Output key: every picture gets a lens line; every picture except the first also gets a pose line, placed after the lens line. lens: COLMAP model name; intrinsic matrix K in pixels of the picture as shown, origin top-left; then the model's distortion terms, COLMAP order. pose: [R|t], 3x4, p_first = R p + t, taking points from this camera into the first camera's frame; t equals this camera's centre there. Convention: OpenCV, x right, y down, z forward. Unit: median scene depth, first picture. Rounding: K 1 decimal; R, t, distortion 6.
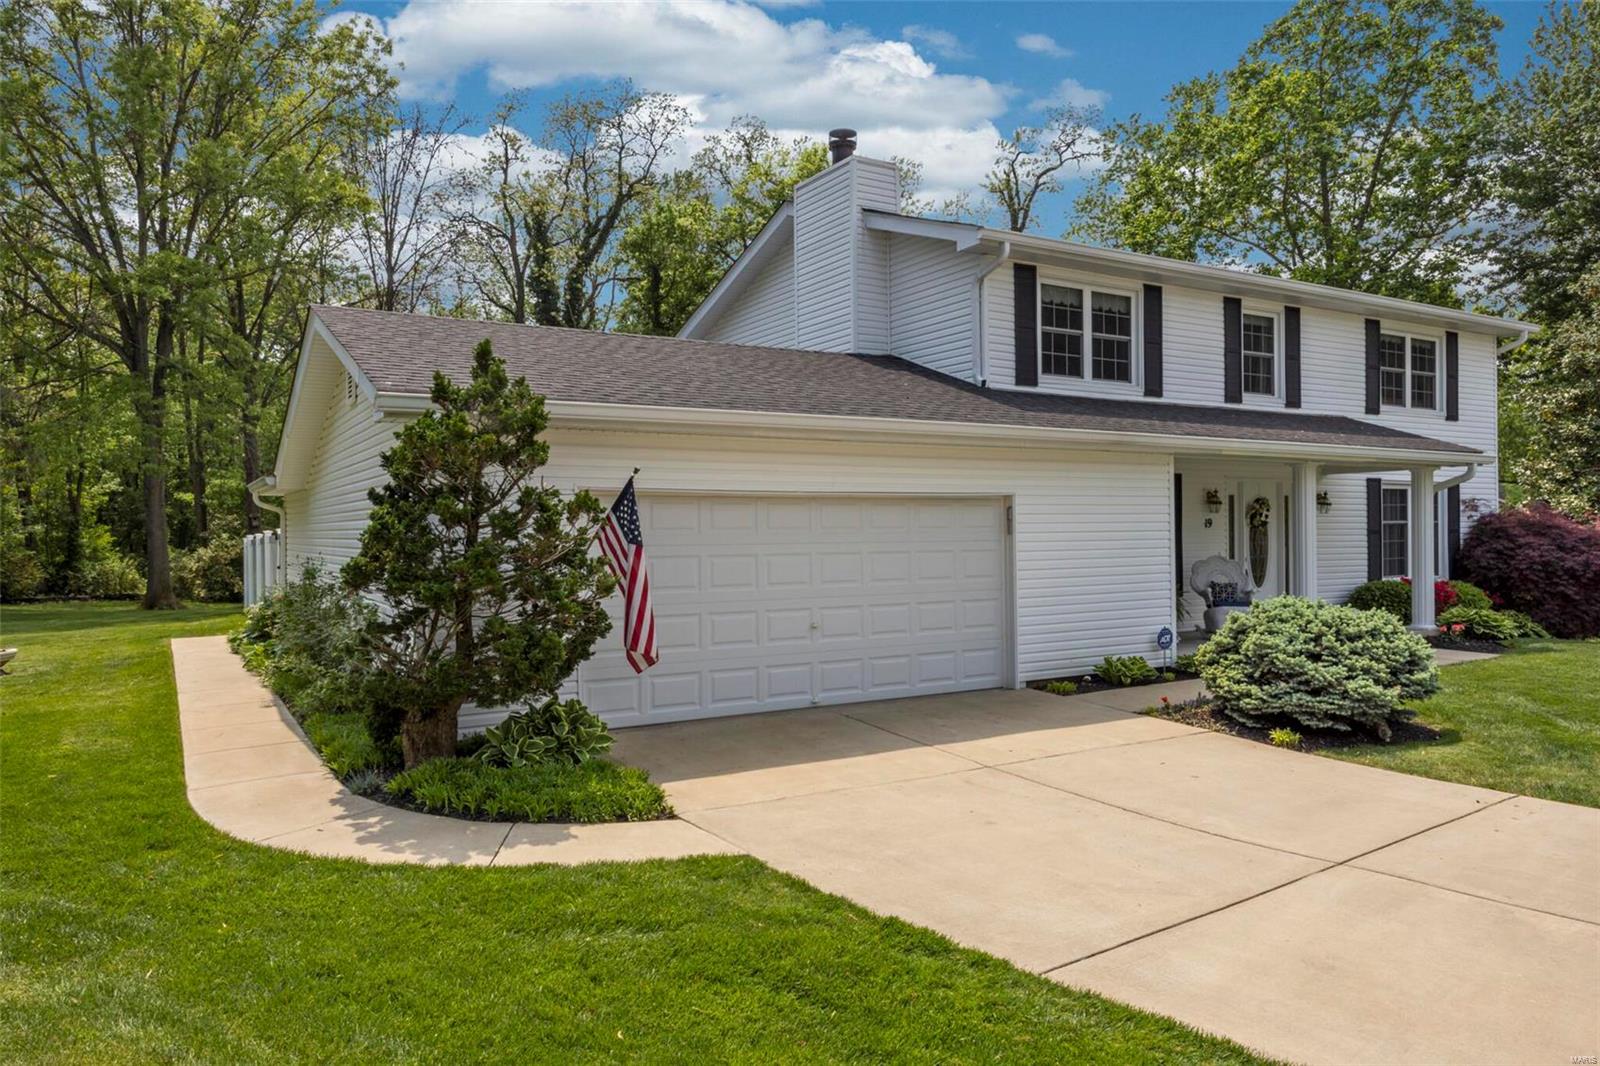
lens RADIAL K [[1100.1, 0, 799.2], [0, 1100.1, 538.9], [0, 0, 1]] dist [0.000711, -0.002104]
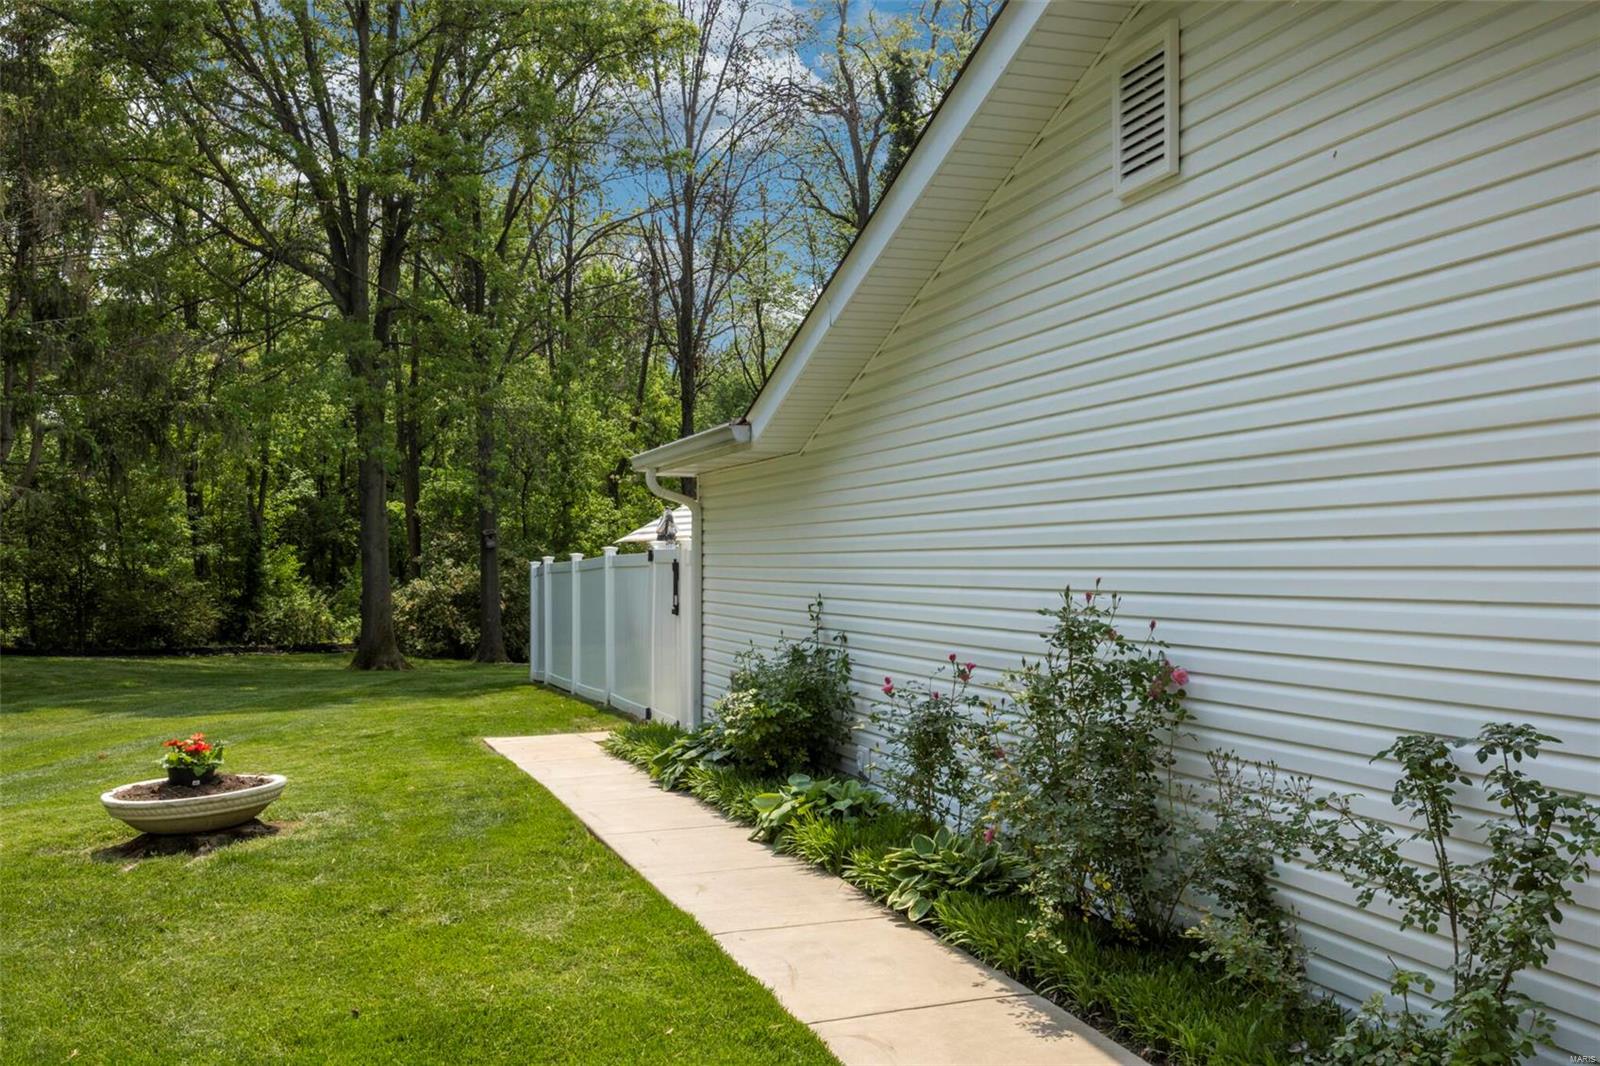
lens RADIAL K [[1542.3, 0, 802.3], [0, 1542.3, 531.3], [0, 0, 1]] dist [-0.005634, 0.000000]
pose [[0.975079, -0.000049, -0.221856, -0.097501], [-0.006076, 0.999619, -0.026923, 0.003263], [0.221773, 0.027600, 0.974708, 0.112606]]
